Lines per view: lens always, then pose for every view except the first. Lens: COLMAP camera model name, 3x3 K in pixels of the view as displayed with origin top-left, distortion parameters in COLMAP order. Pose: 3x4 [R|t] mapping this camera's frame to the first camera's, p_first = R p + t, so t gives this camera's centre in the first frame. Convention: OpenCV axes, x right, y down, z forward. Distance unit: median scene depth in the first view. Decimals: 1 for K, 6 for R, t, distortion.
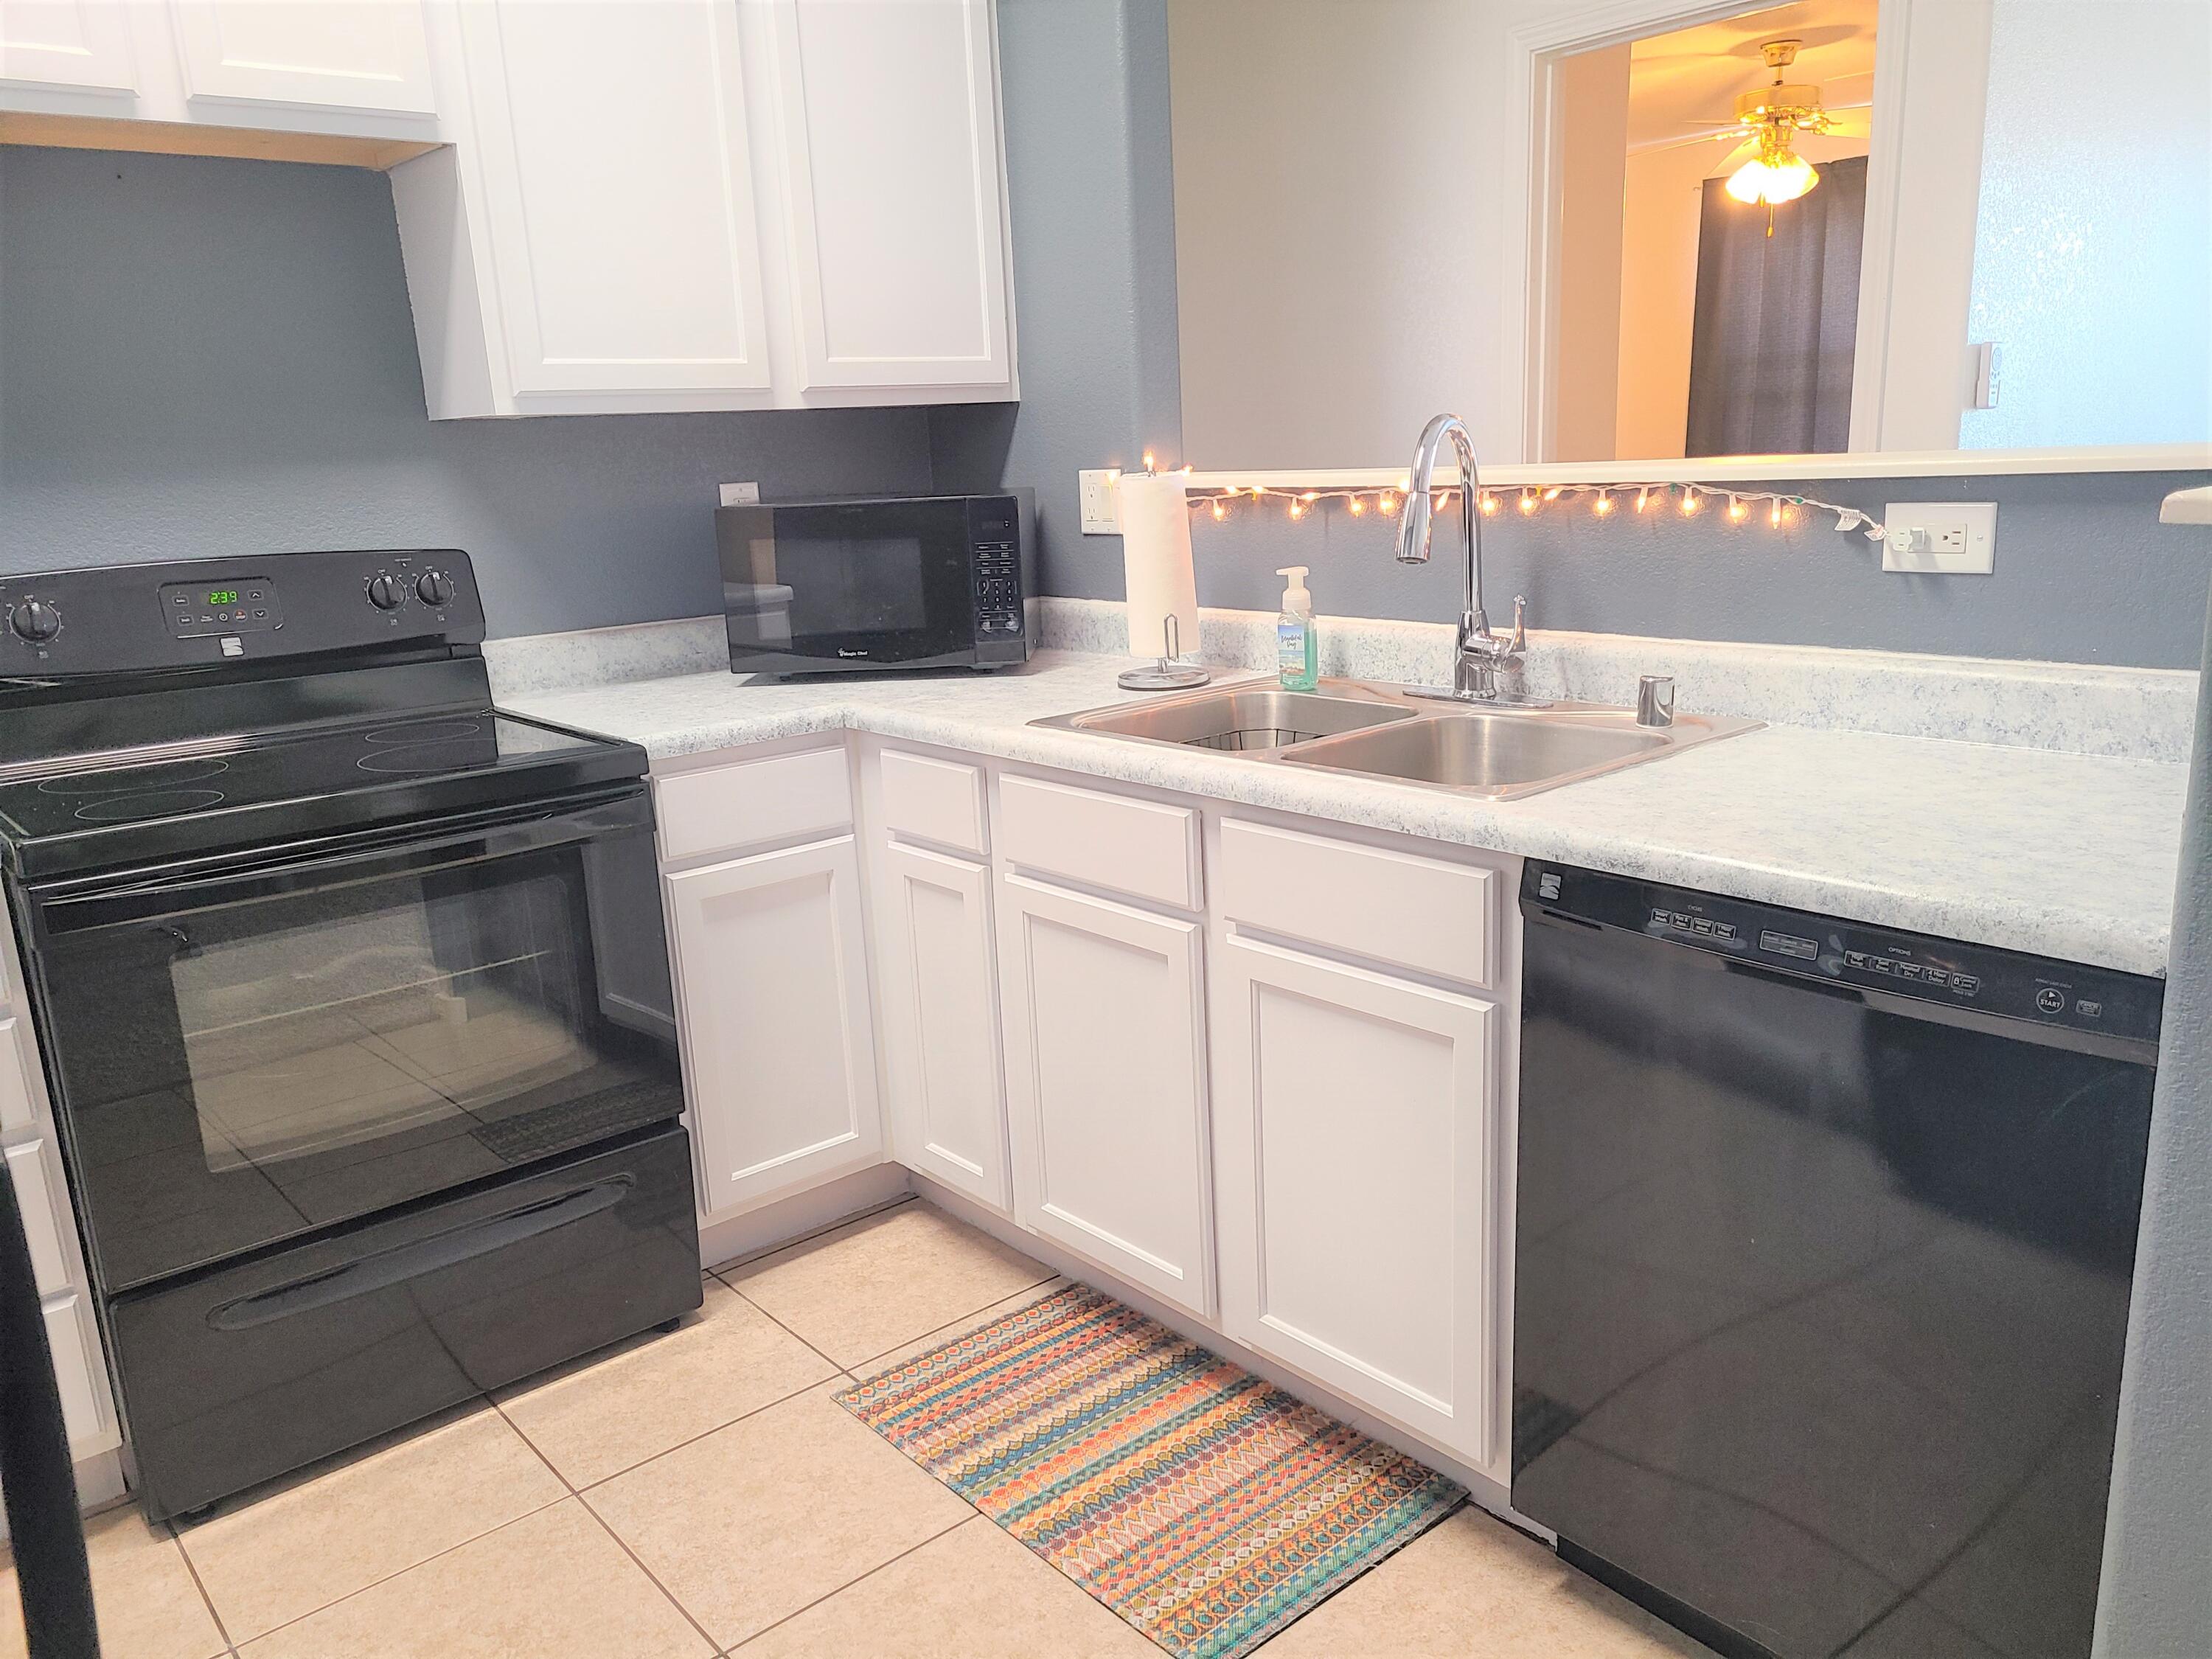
lens RADIAL K [[1664.3, 0, 1115.1], [0, 1664.3, 853.3], [0, 0, 1]] dist [0.063391, -0.053929]
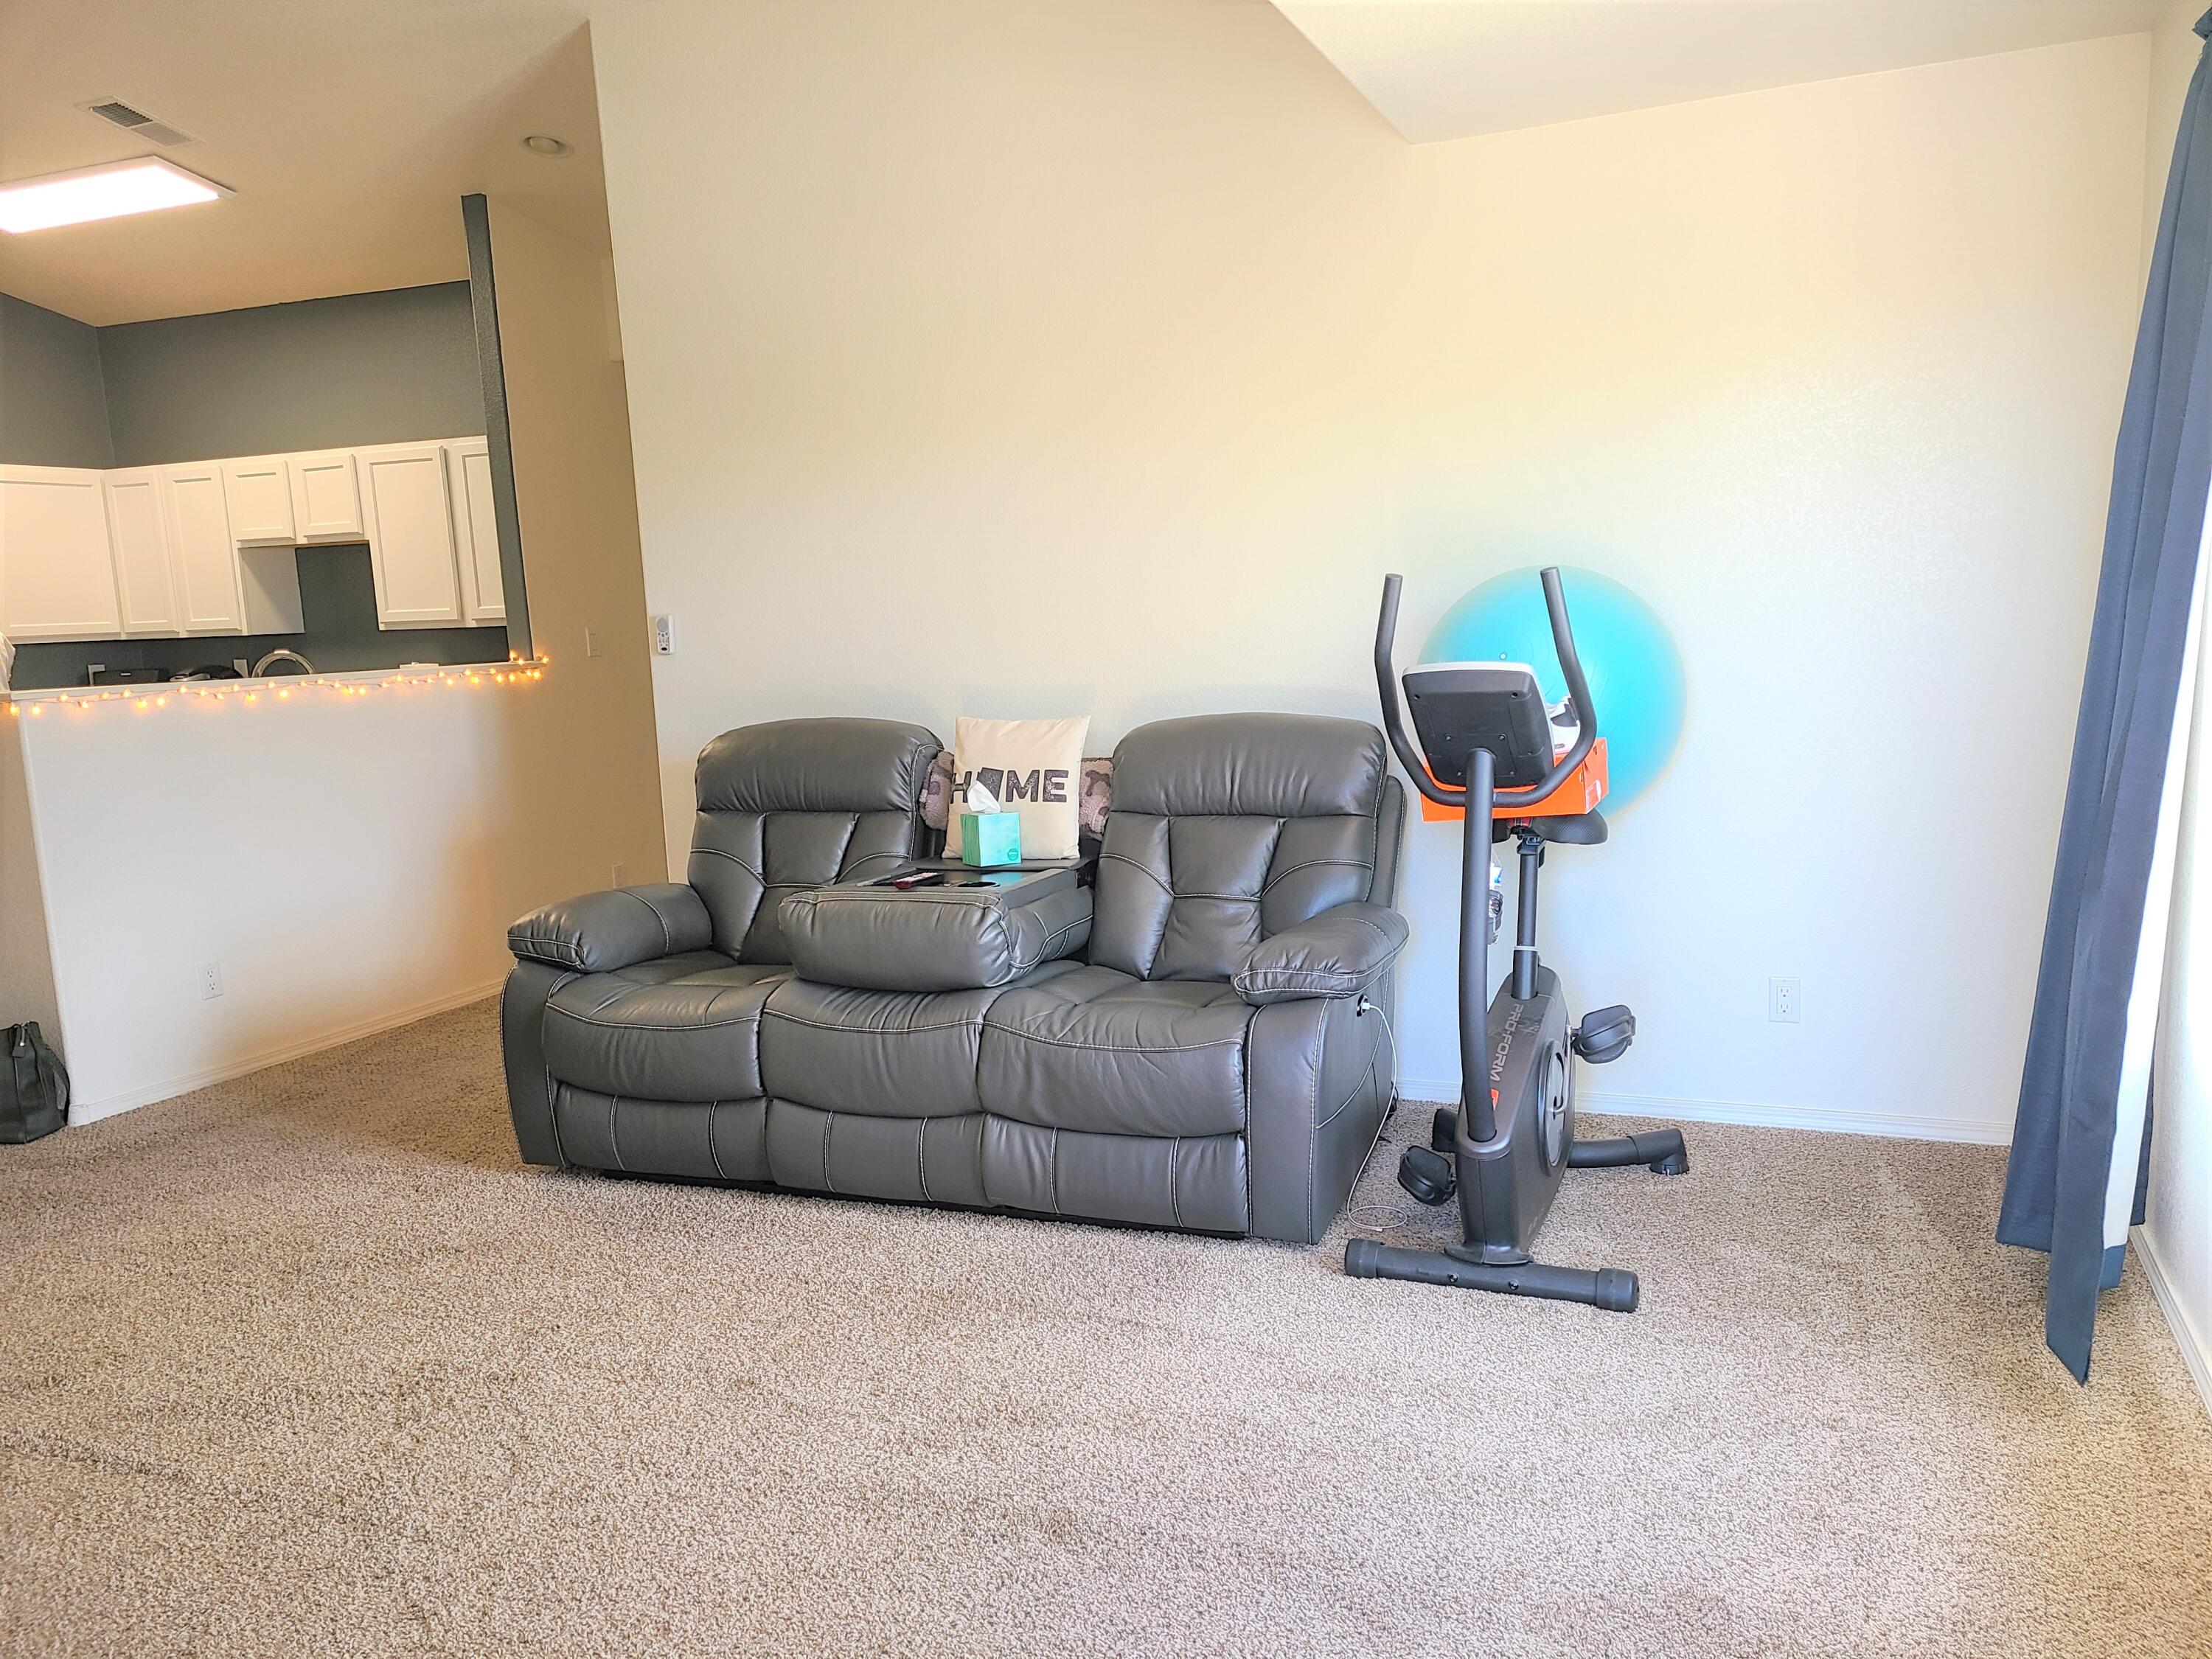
lens RADIAL K [[1664.3, 0, 1115.1], [0, 1664.3, 853.3], [0, 0, 1]] dist [0.063391, -0.053929]
pose [[0.441410, 0.162786, -0.882416, 2.851325], [-0.200260, 0.976474, 0.079962, -0.384535], [0.874673, 0.141416, 0.463625, 0.861505]]
